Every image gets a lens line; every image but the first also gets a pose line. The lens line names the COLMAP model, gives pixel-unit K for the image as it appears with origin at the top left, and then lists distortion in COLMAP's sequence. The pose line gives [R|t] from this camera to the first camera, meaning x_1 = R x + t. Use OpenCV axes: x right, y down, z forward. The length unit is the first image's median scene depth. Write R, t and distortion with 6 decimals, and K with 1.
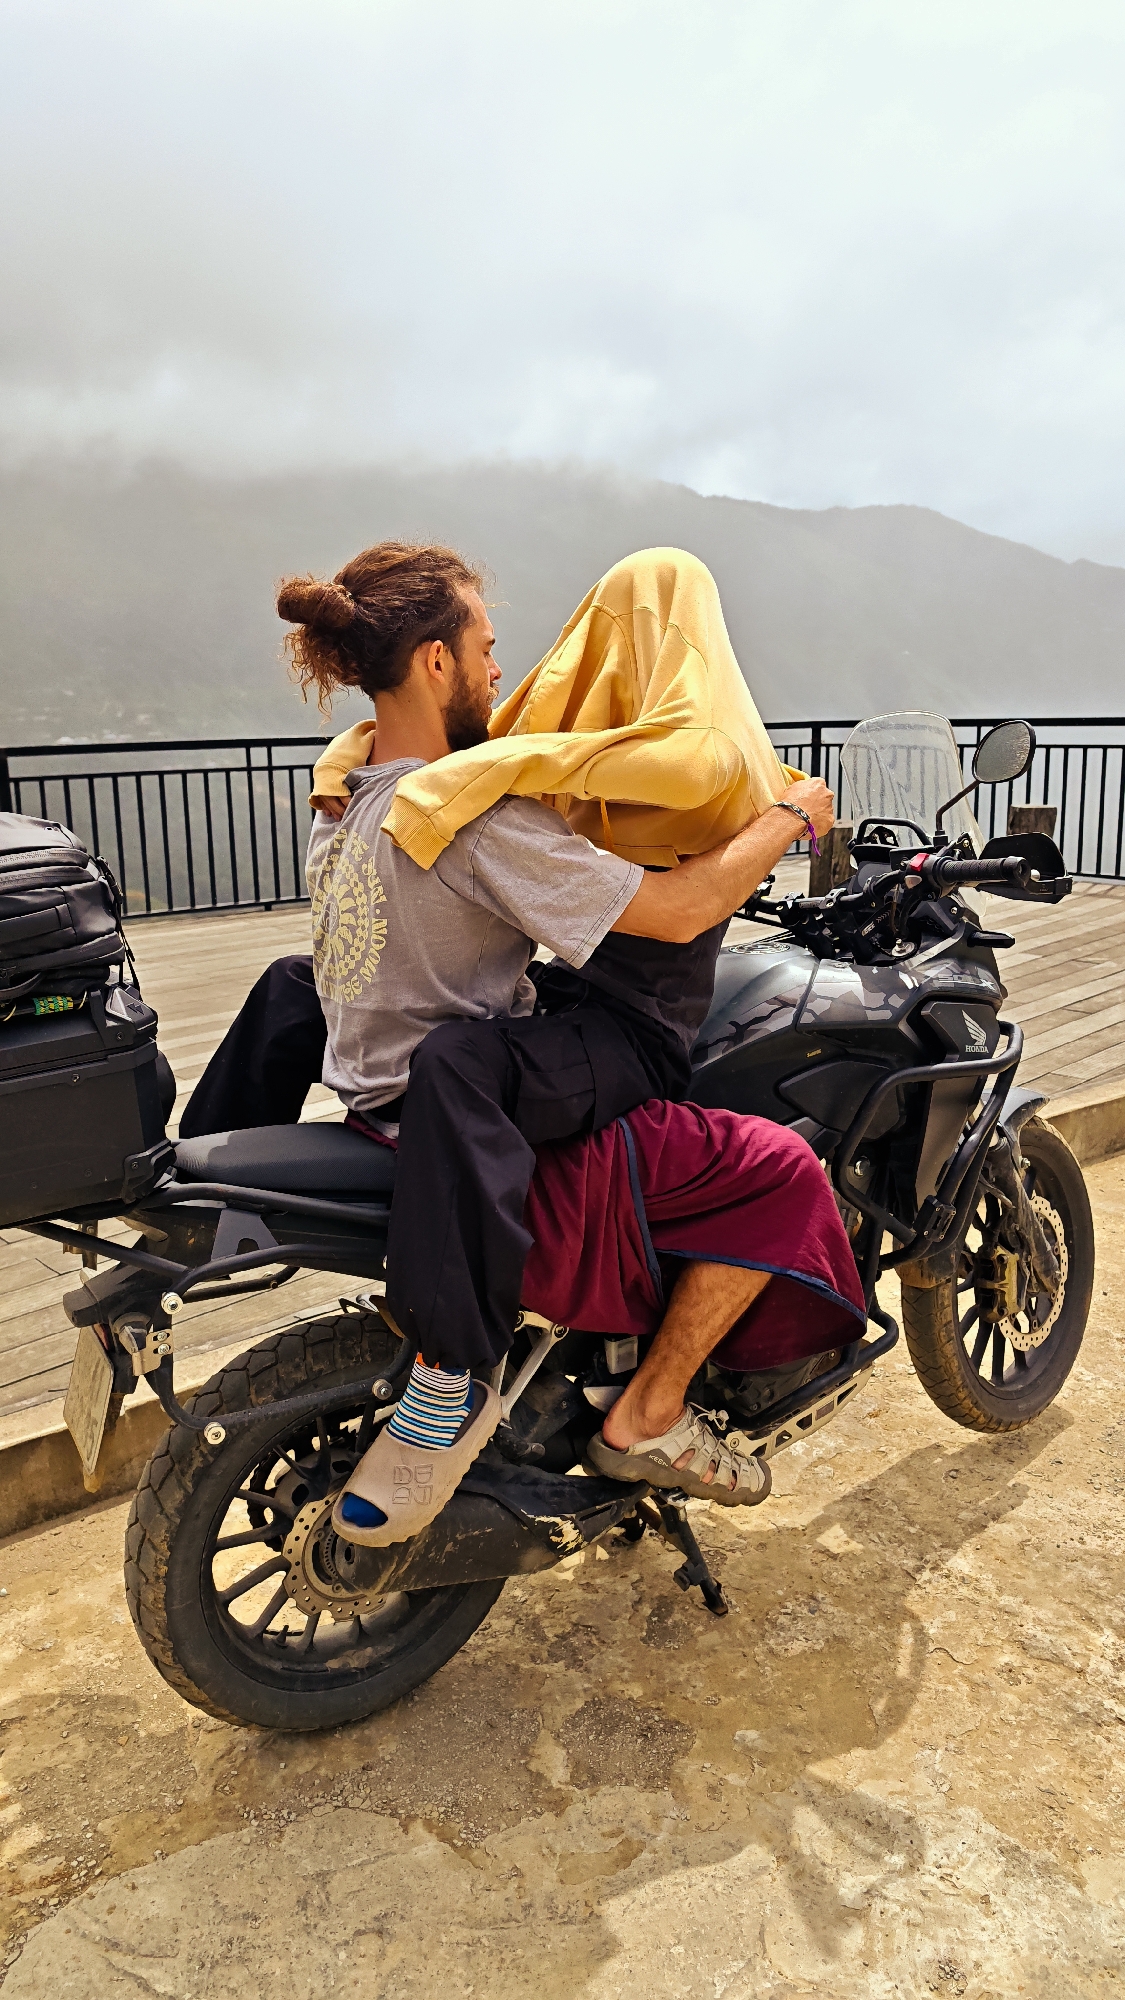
lens RADIAL K [[1328.4, 0, 597.1], [0, 1328.4, 1000.4], [0, 0, 1]] dist [0.005045, -0.000847]
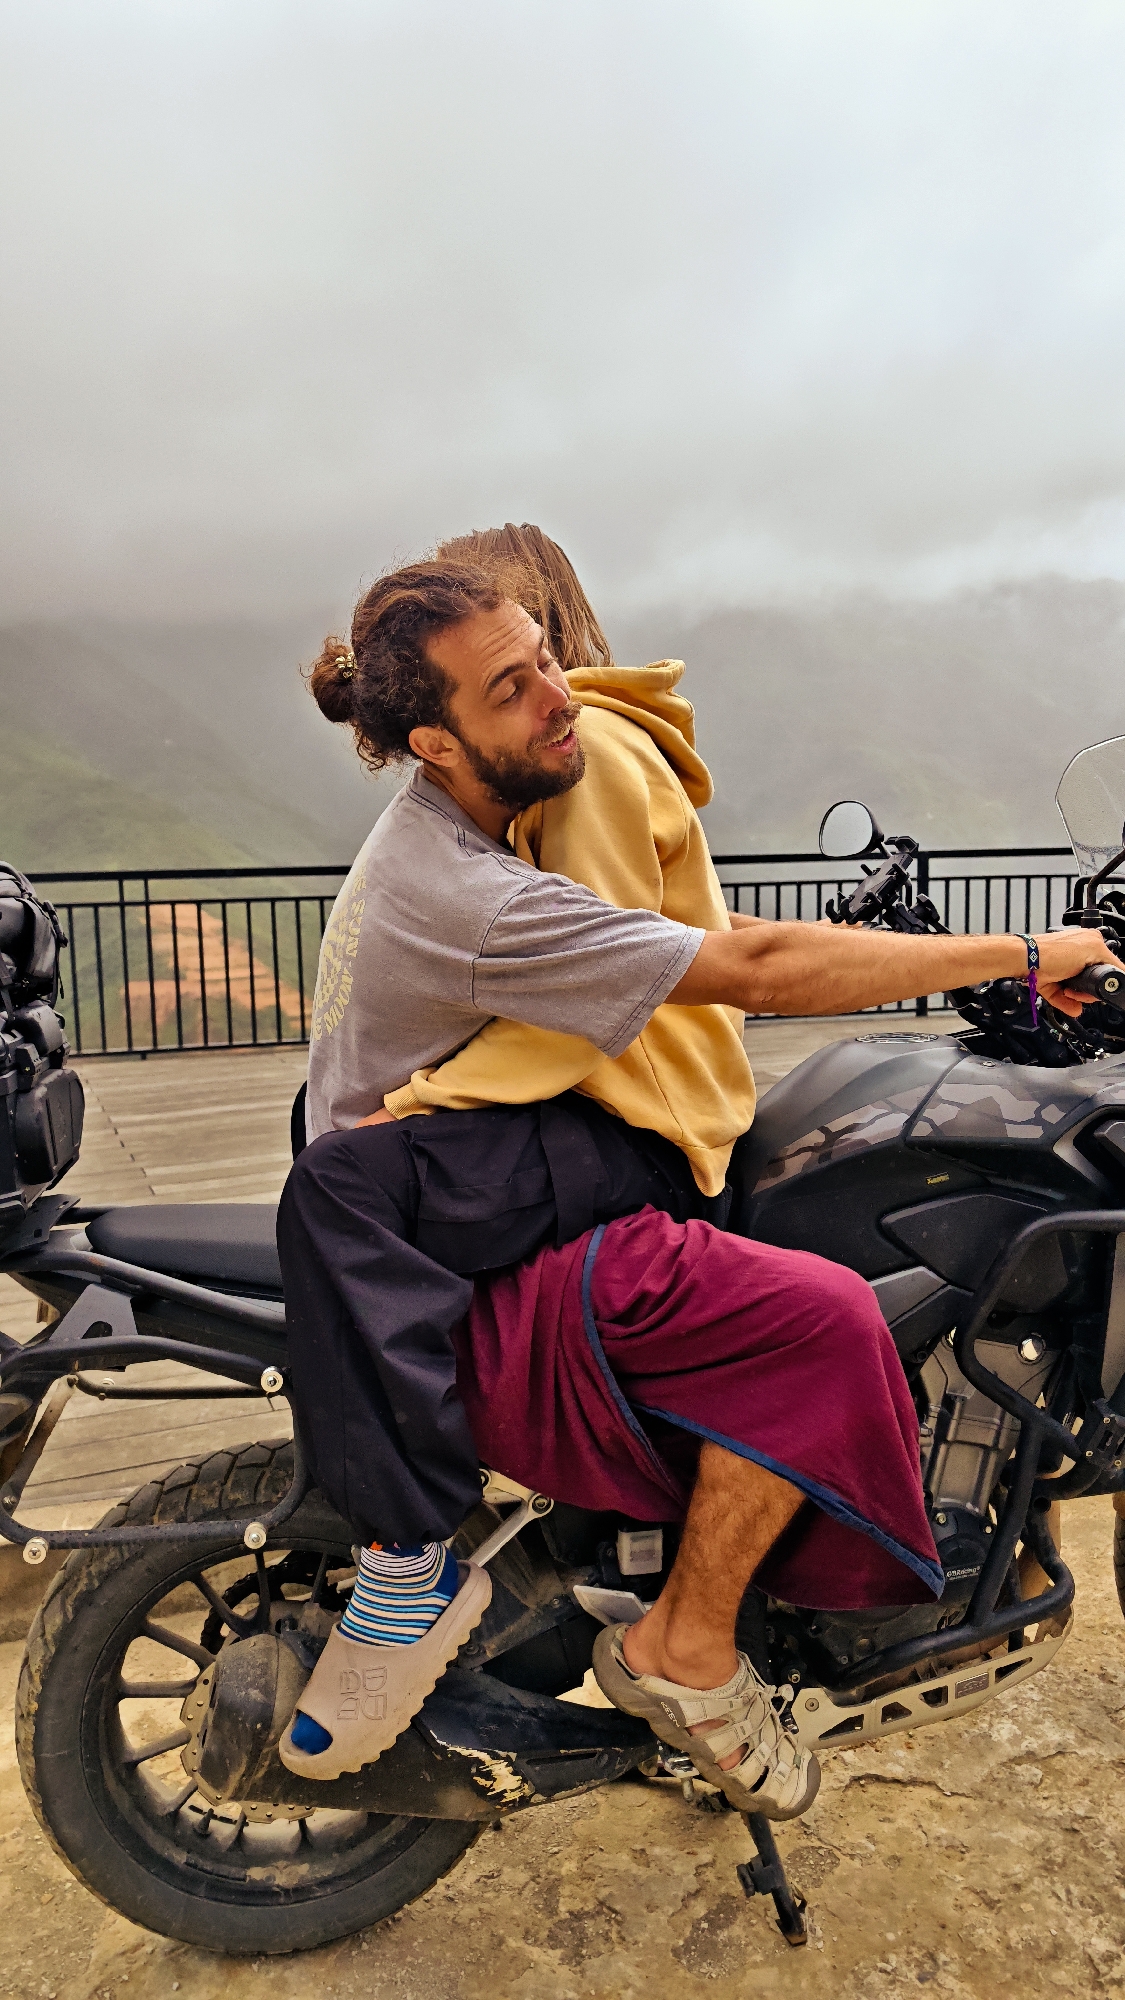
lens RADIAL K [[1357.6, 0, 562.5], [0, 1357.6, 1000.0], [0, 0, 1]] dist [0.003593, 0.000899]
pose [[0.927233, 0.034973, -0.372848, 0.270355], [-0.073176, 0.993357, -0.088805, 0.025894], [0.367266, 0.109627, 0.923633, 0.238310]]
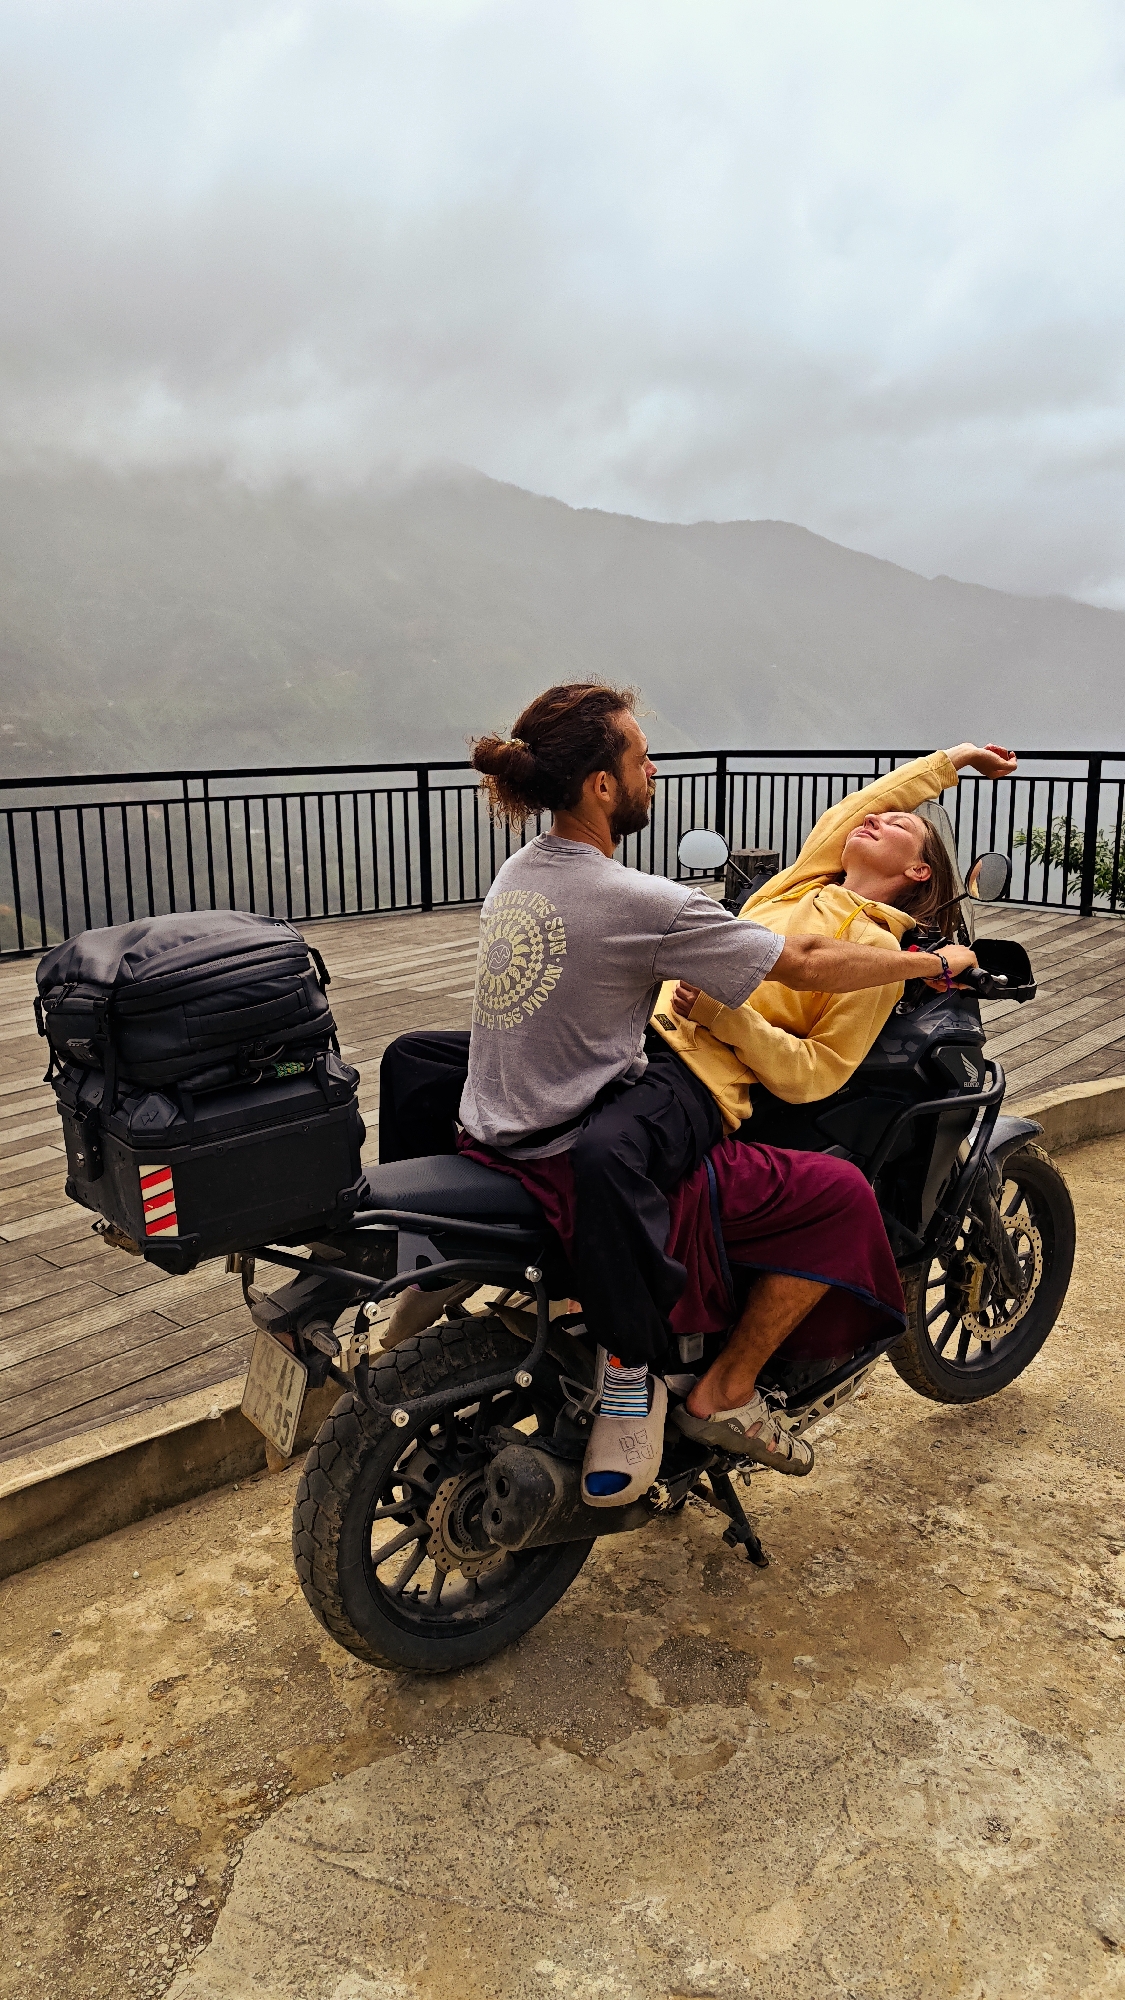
lens RADIAL K [[1314.5, 0, 587.5], [0, 1314.5, 1017.4], [0, 0, 1]] dist [0.006902, 0.004627]
pose [[0.996890, -0.010411, 0.078117, -0.170292], [0.010220, 0.999944, 0.002845, -0.033493], [-0.078142, -0.002038, 0.996940, -0.171298]]
